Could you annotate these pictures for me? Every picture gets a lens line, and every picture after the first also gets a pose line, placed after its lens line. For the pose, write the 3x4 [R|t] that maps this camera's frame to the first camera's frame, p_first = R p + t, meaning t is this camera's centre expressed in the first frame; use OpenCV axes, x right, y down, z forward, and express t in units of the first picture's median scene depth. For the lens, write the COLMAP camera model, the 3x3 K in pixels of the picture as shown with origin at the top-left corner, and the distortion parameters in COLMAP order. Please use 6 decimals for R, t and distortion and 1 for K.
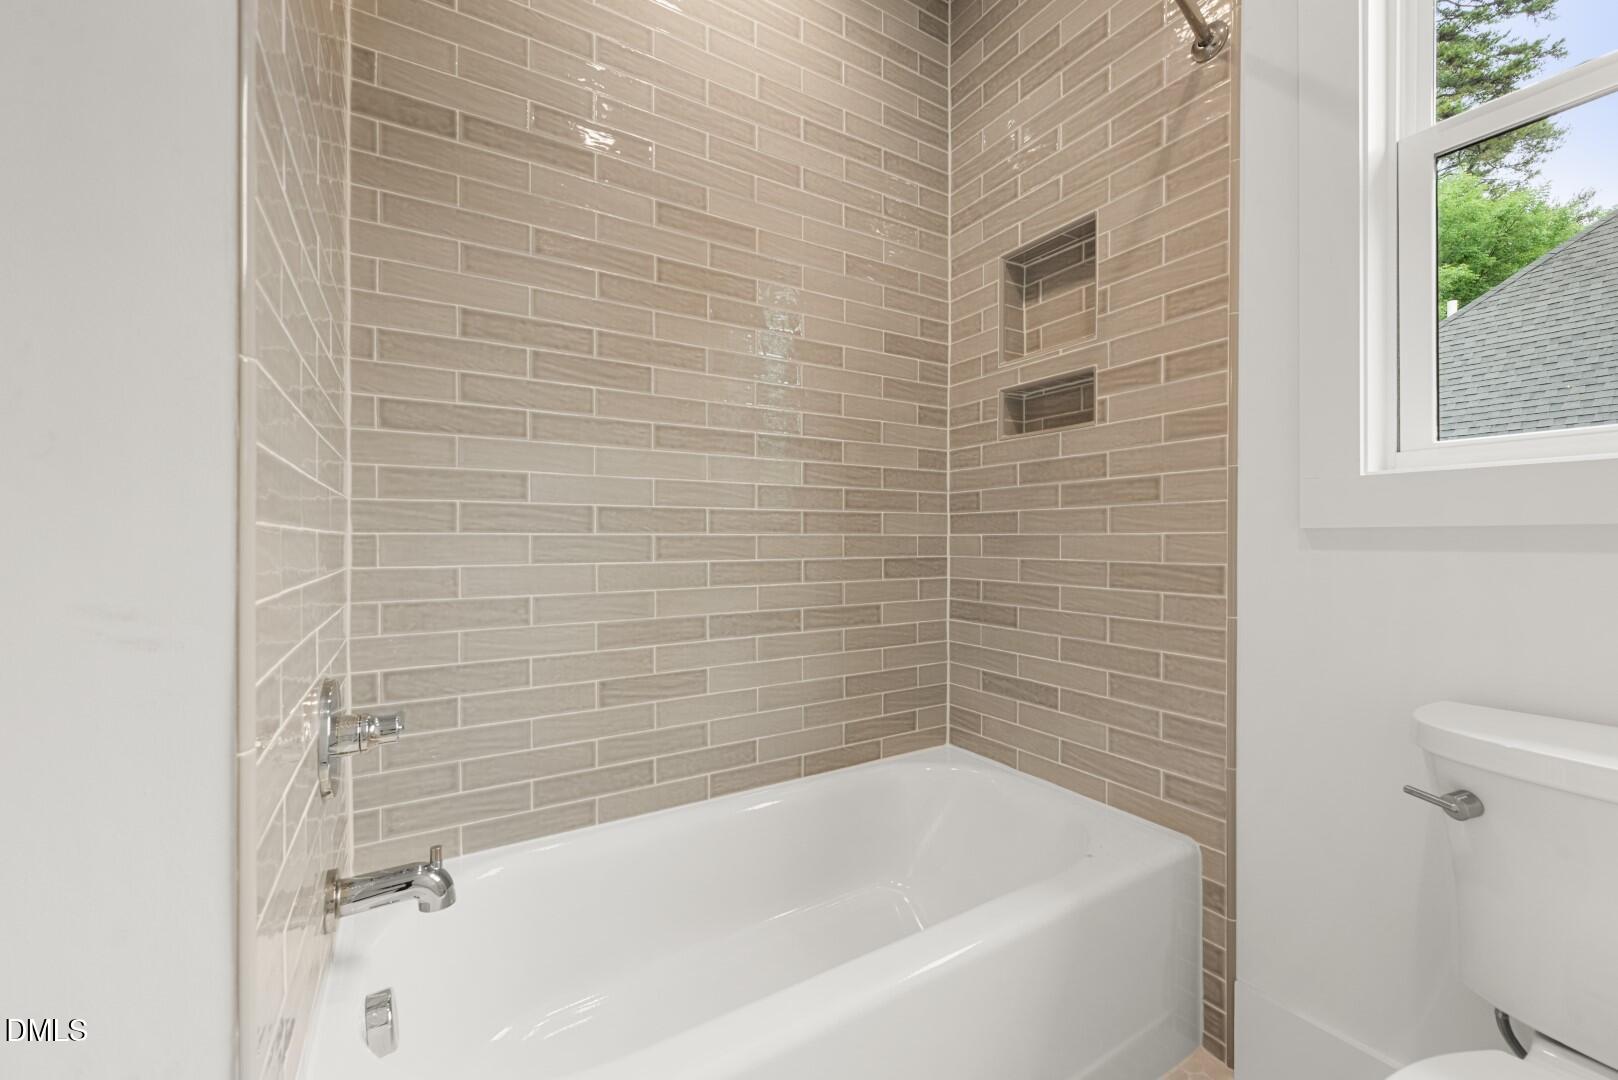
lens RADIAL K [[642.0, 0, 807.5], [0, 642.0, 543.0], [0, 0, 1]] dist [-0.000895, -0.000382]
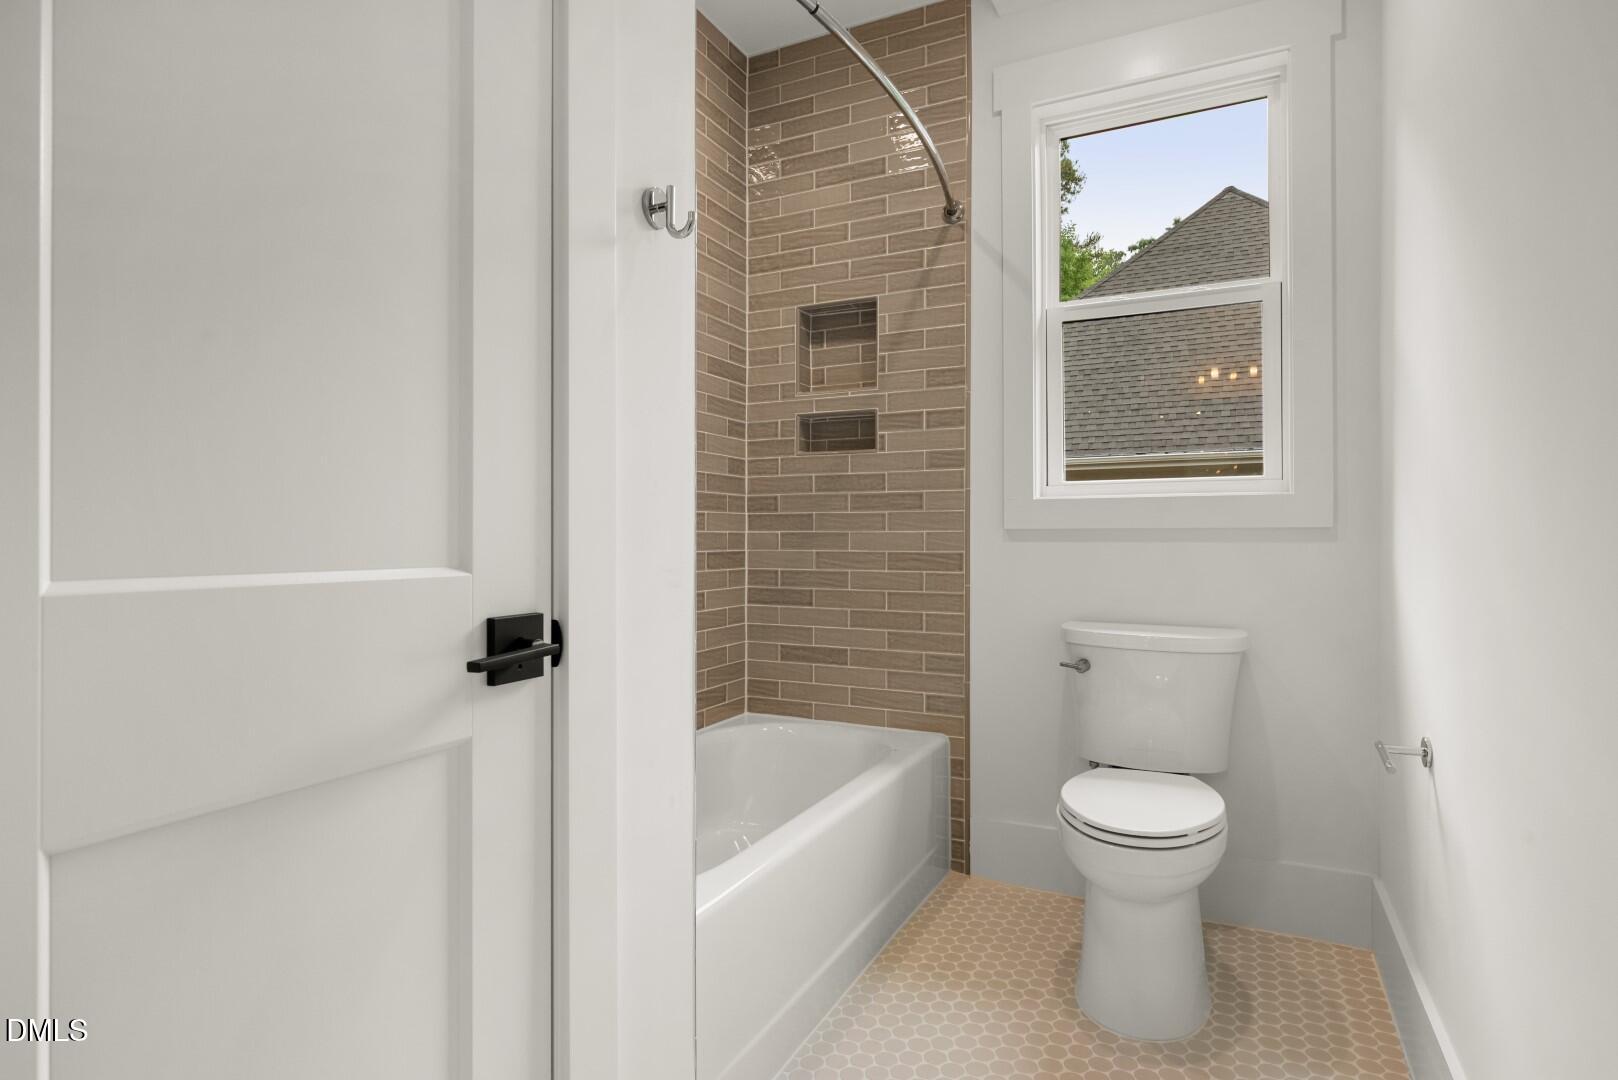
lens RADIAL K [[843.6, 0, 809.9], [0, 843.6, 536.0], [0, 0, 1]] dist [-0.003313, 0.000061]
pose [[0.849138, 0.001002, 0.528170, -0.595405], [0.002488, 0.999980, -0.005896, 0.005281], [-0.528166, 0.006321, 0.849118, -0.432199]]
